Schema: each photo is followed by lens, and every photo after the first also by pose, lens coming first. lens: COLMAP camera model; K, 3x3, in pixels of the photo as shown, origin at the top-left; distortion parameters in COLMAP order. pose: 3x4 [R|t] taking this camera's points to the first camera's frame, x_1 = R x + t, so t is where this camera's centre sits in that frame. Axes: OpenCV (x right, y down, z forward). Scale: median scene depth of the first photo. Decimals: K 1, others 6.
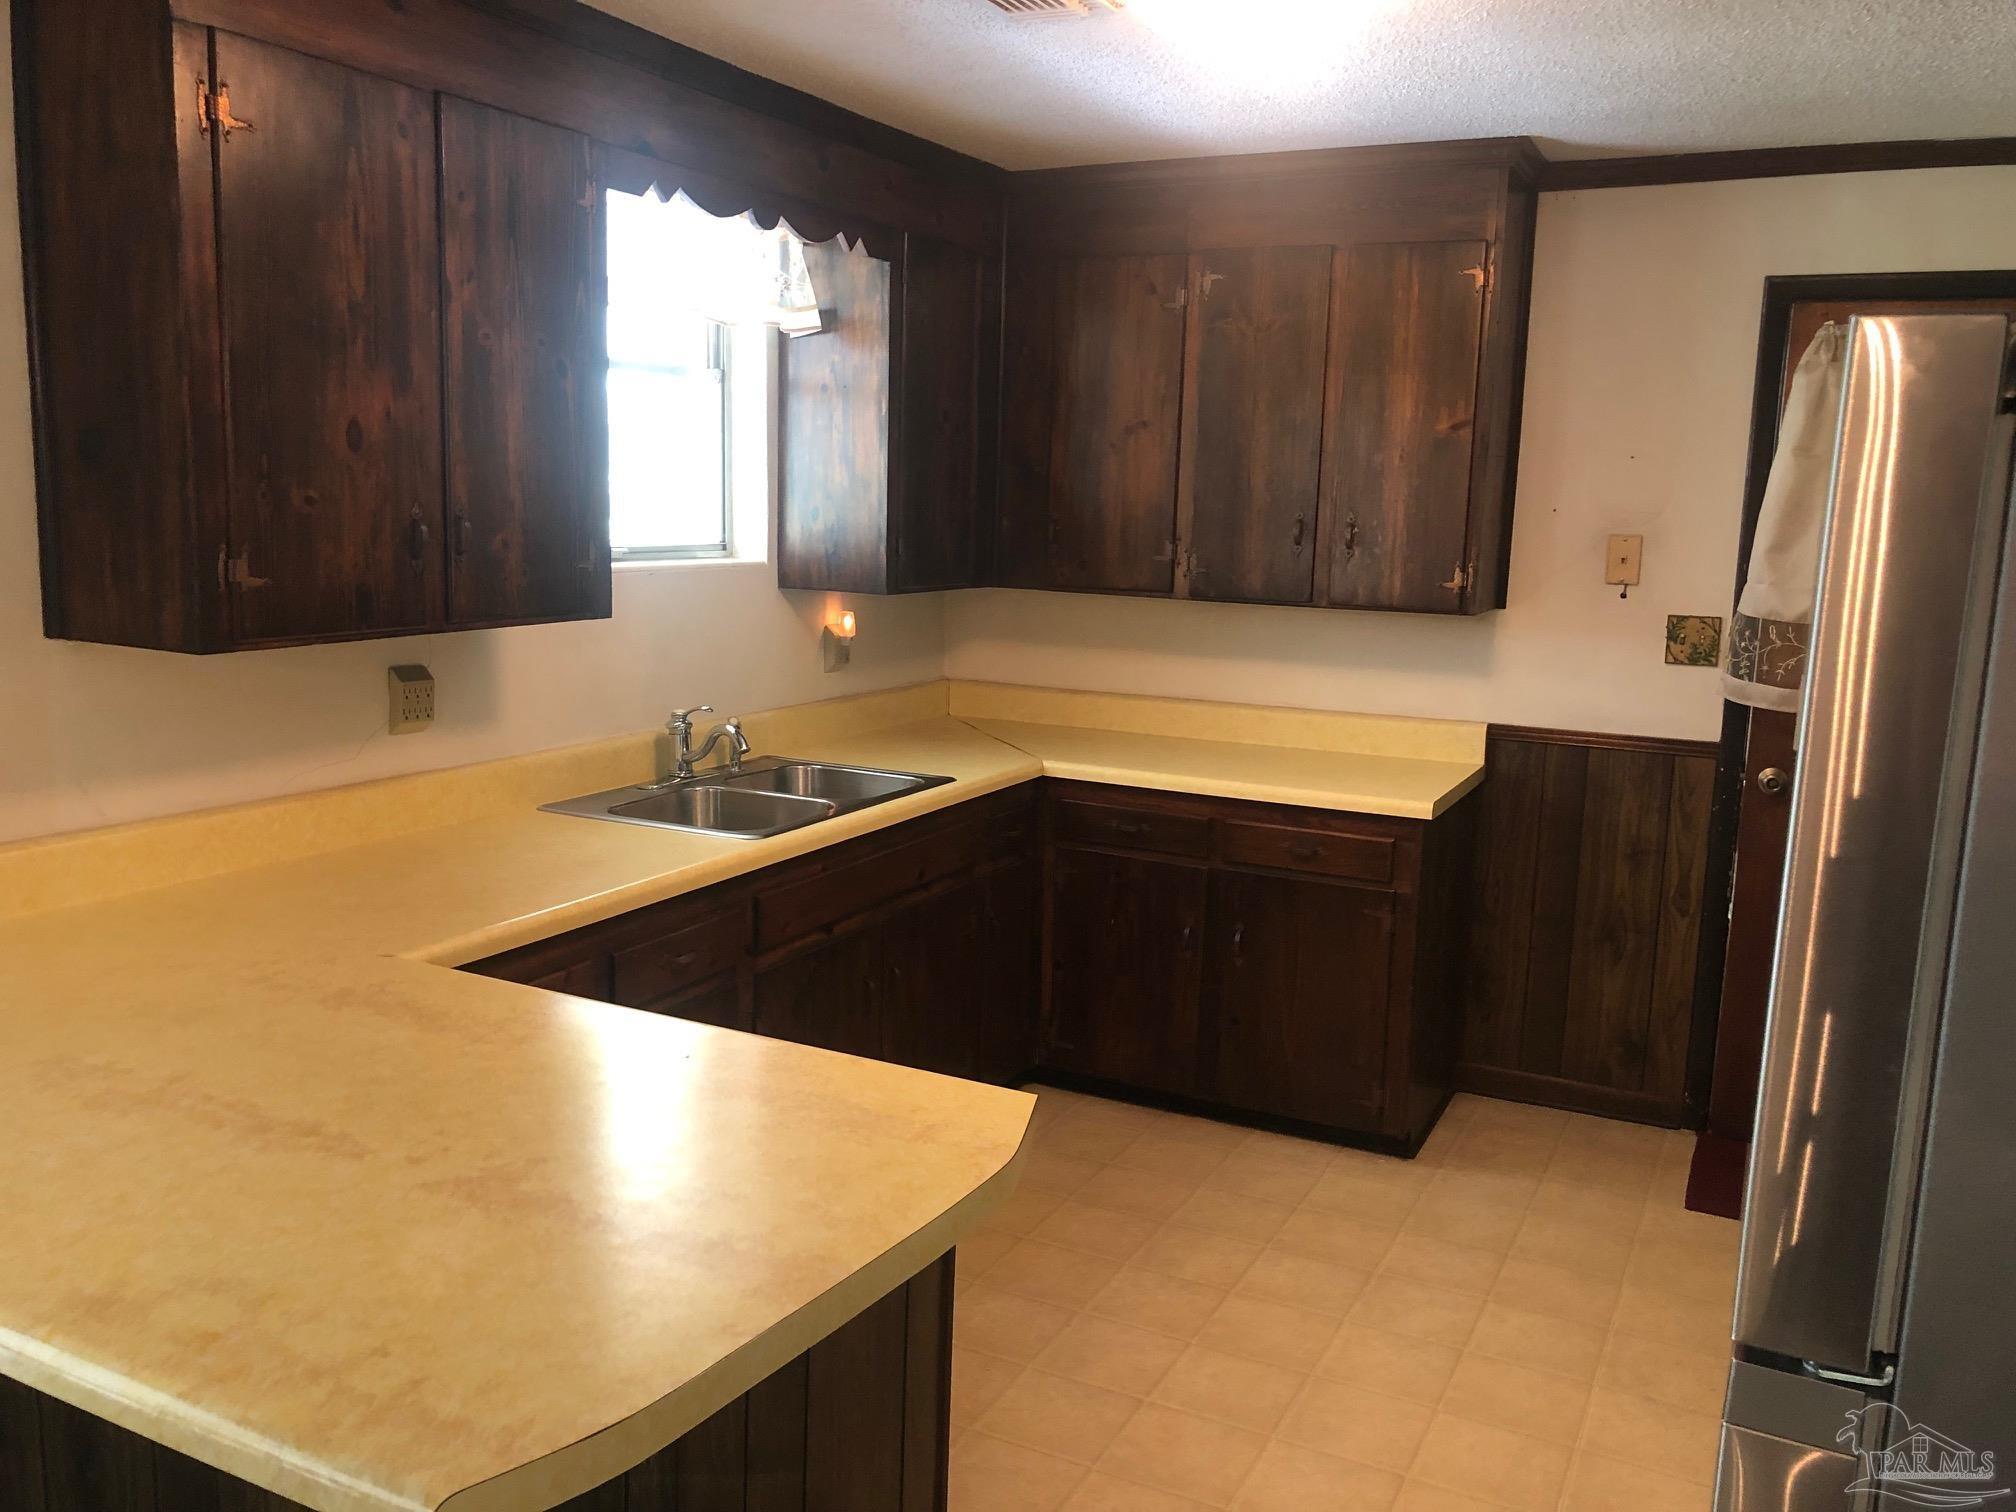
lens RADIAL K [[1645.0, 0, 1008.0], [0, 1645.0, 756.0], [0, 0, 1]] dist [0.028899, 0.003476]
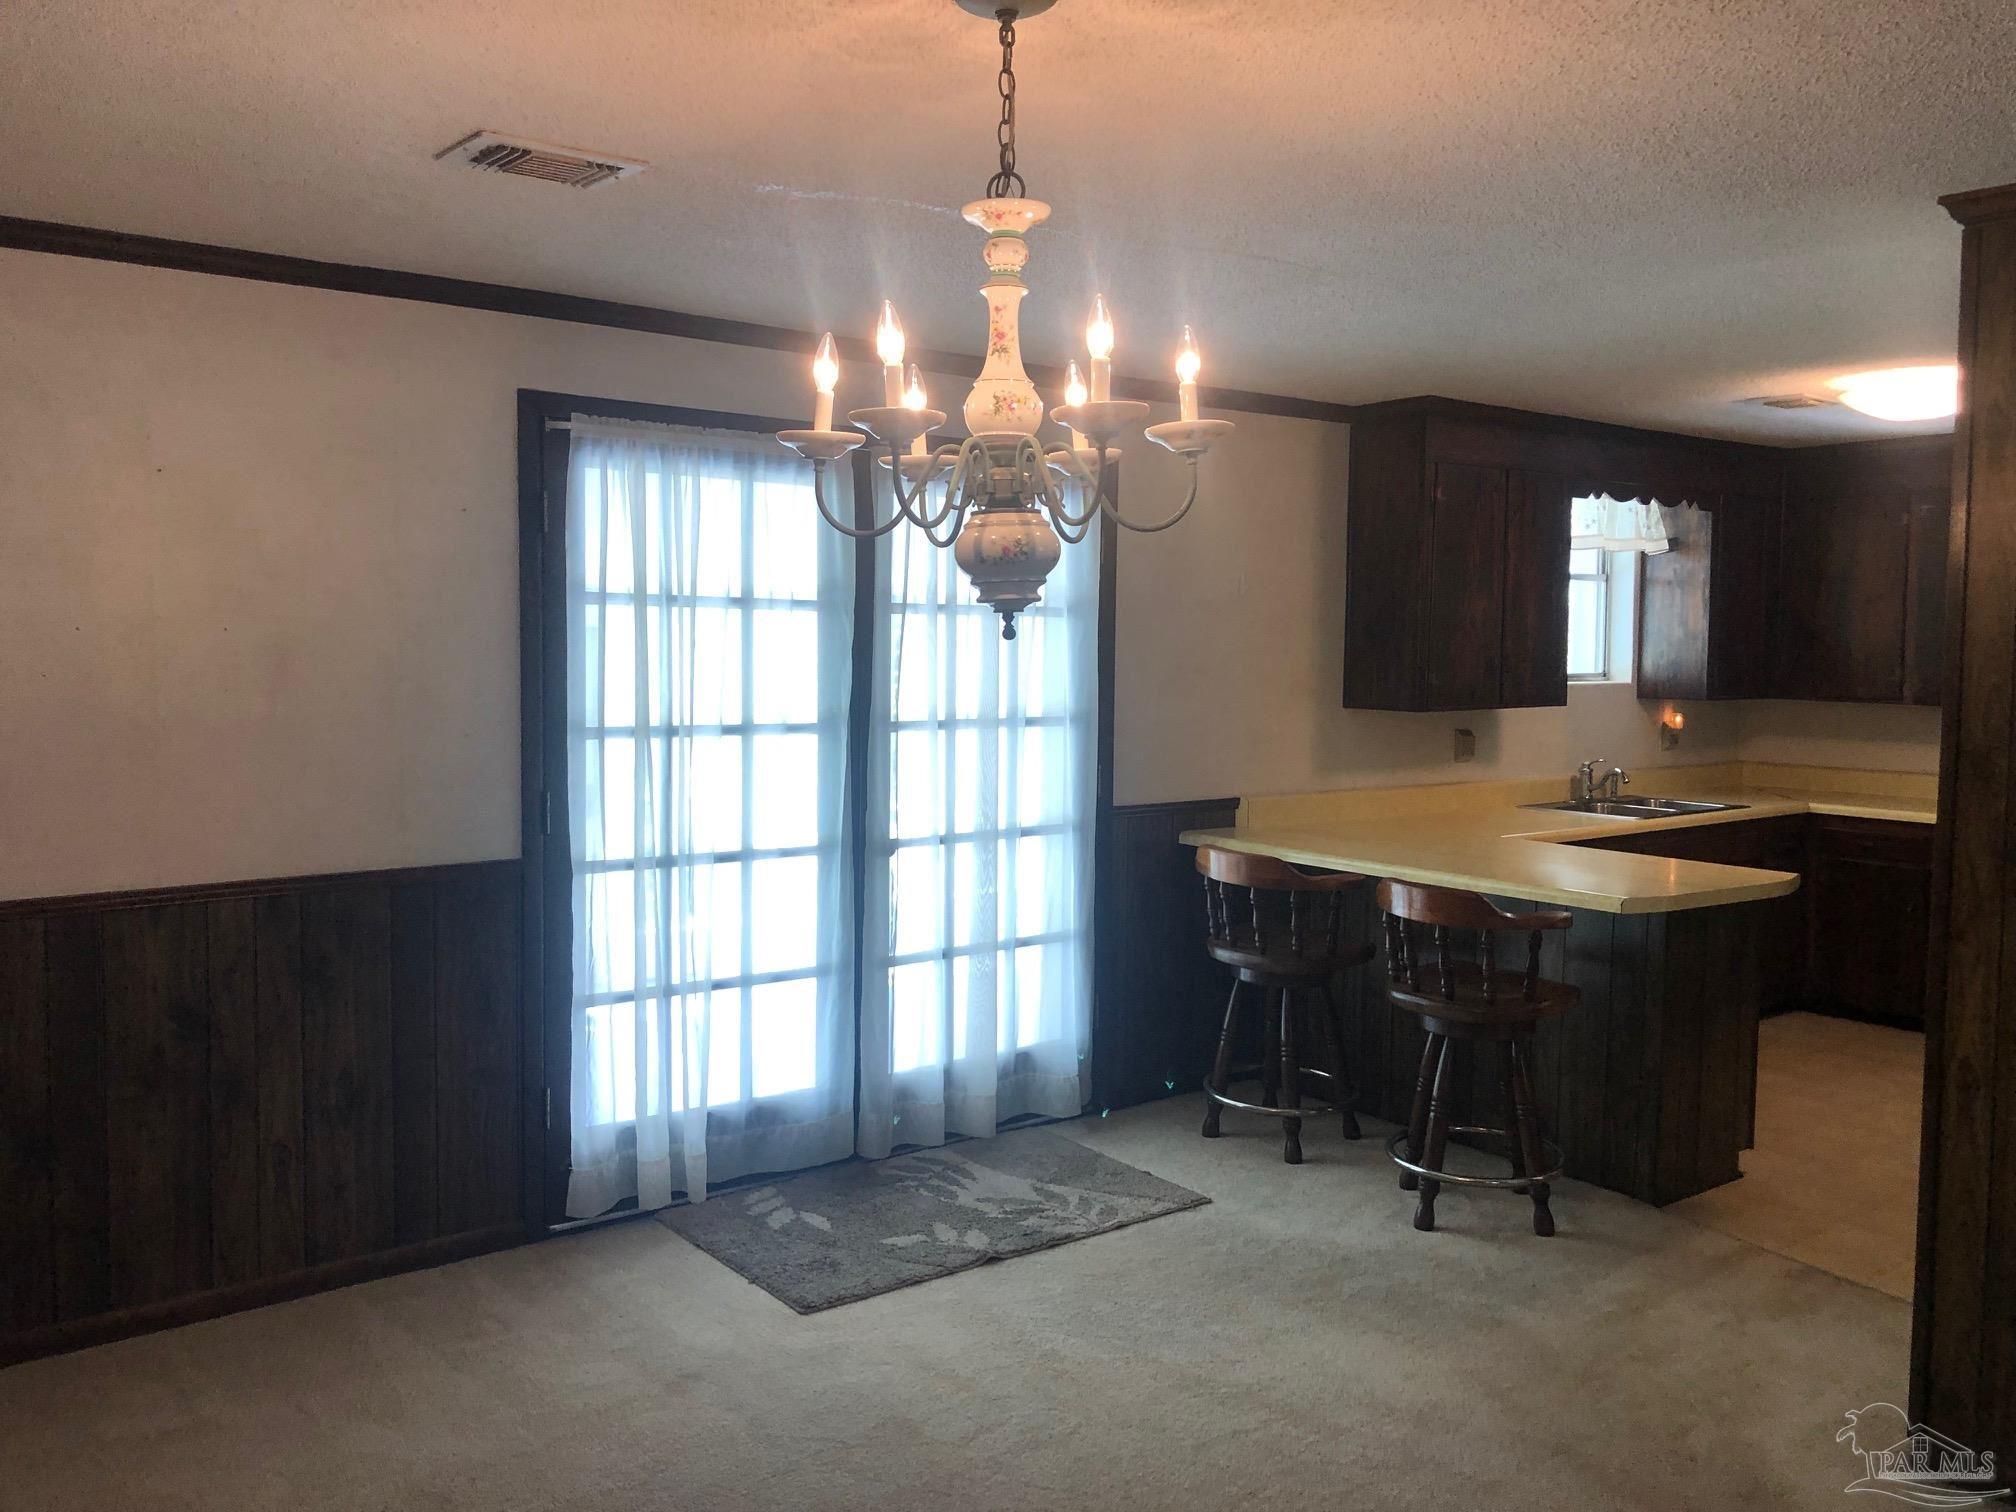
lens RADIAL K [[1619.8, 0, 1029.0], [0, 1619.8, 716.9], [0, 0, 1]] dist [-0.033412, 0.097937]
pose [[0.906780, 0.000706, -0.421604, -0.005385], [-0.050010, 0.993118, -0.105900, 0.132103], [0.418628, 0.117112, 0.900575, -0.802327]]
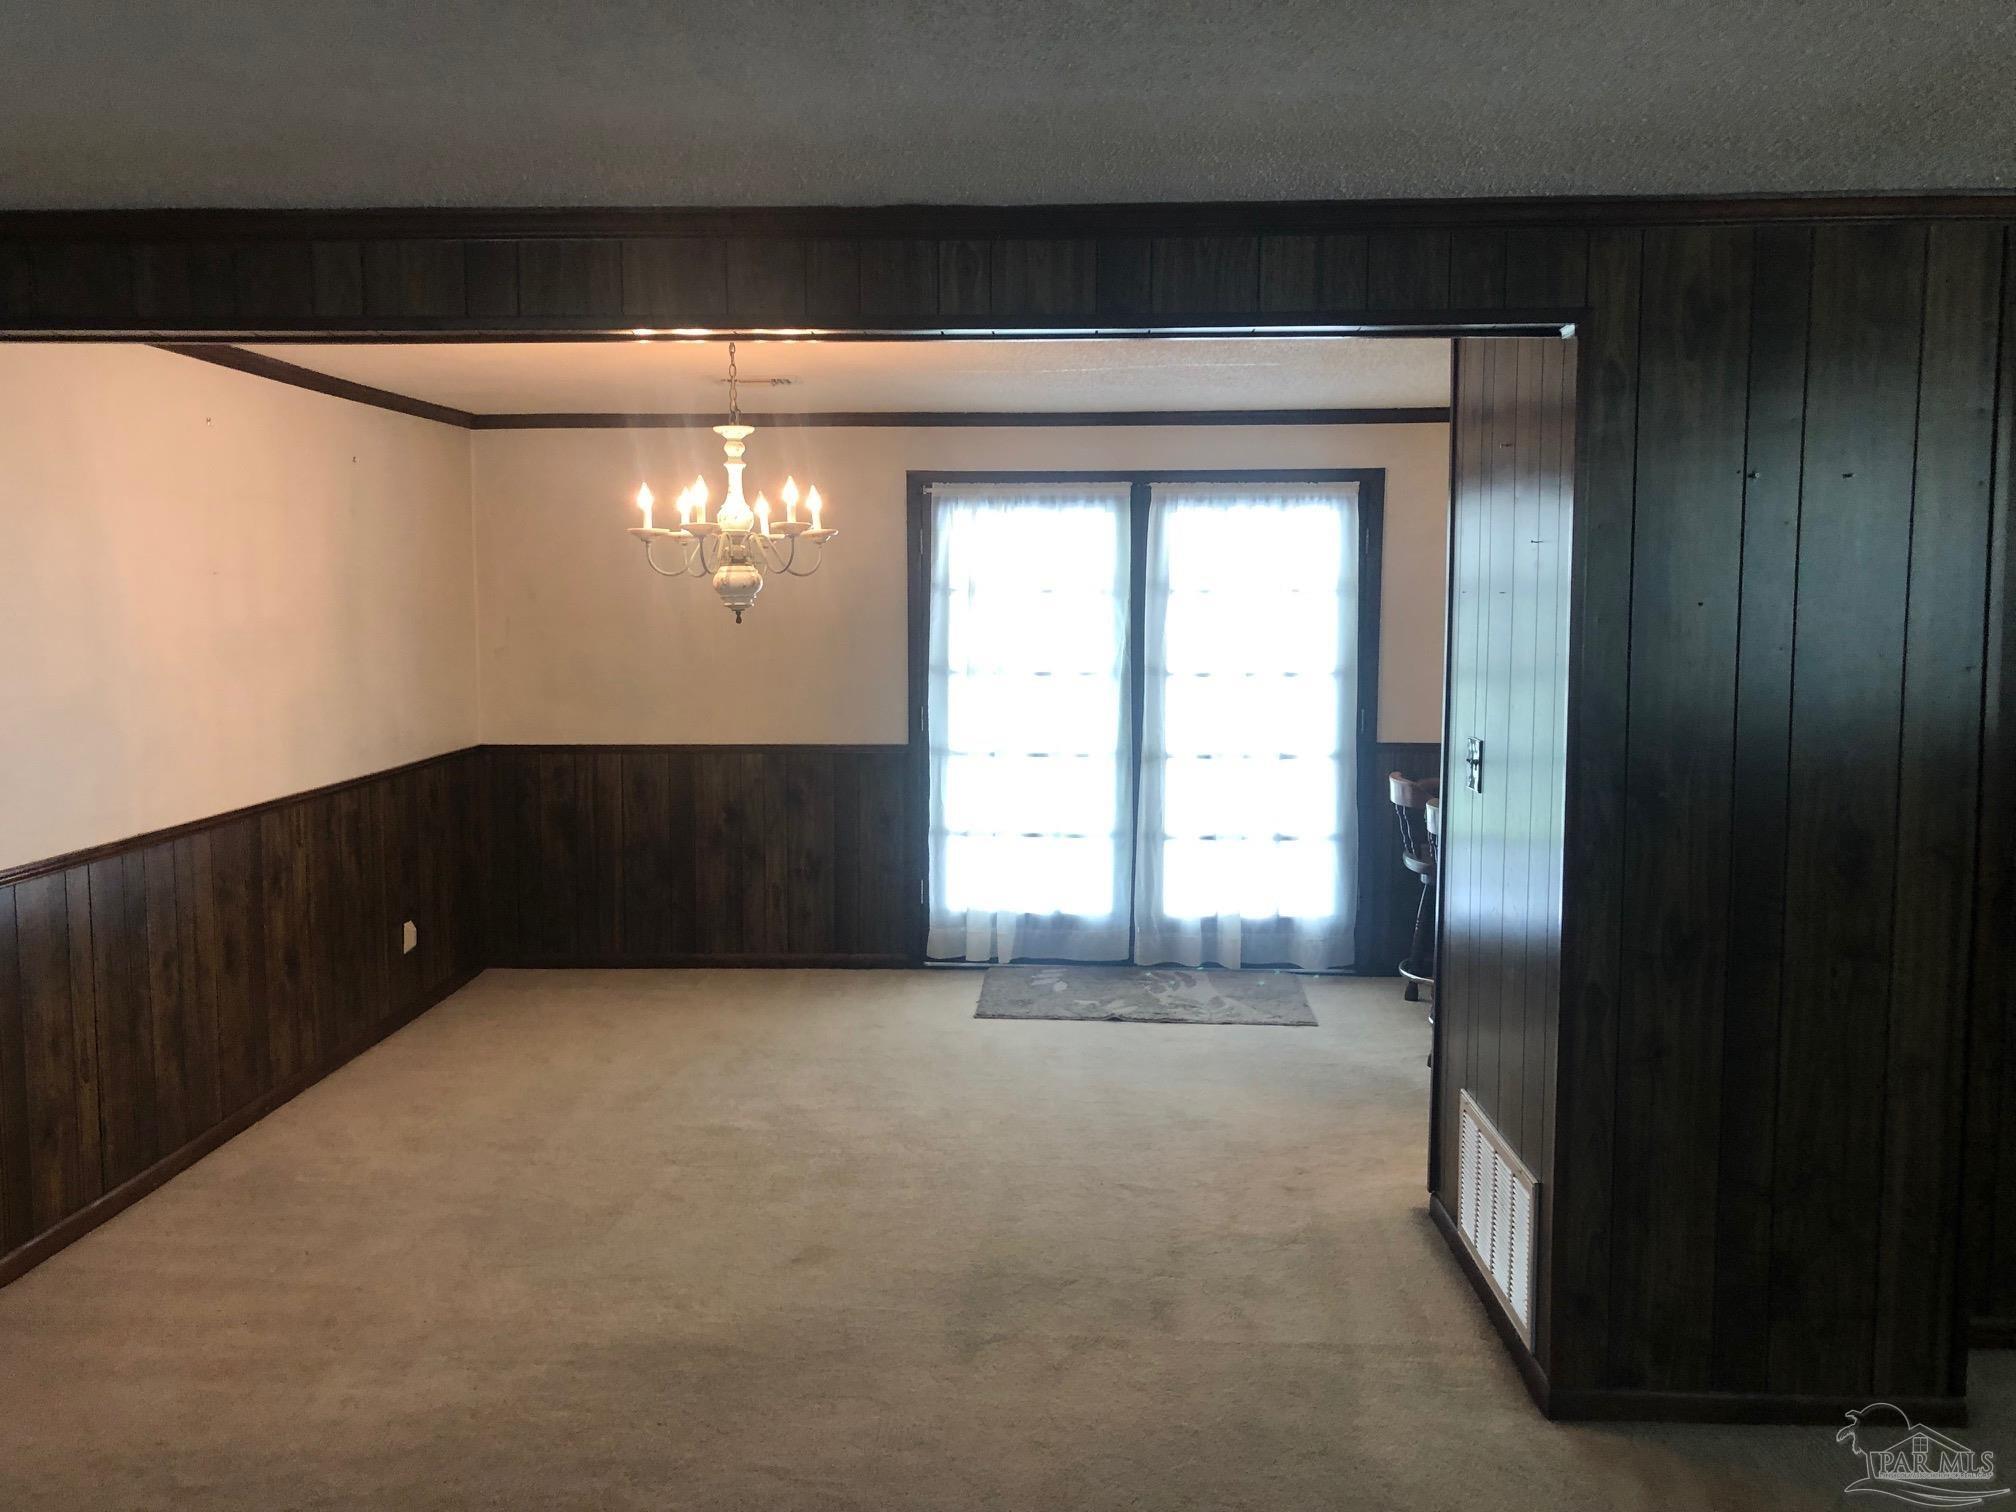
lens RADIAL K [[1619.8, 0, 1029.0], [0, 1619.8, 716.9], [0, 0, 1]] dist [-0.033412, 0.097937]
pose [[0.409743, 0.036814, -0.911458, 0.876191], [-0.127049, 0.991750, -0.017057, 0.112759], [0.903310, 0.122789, 0.411040, -0.623116]]
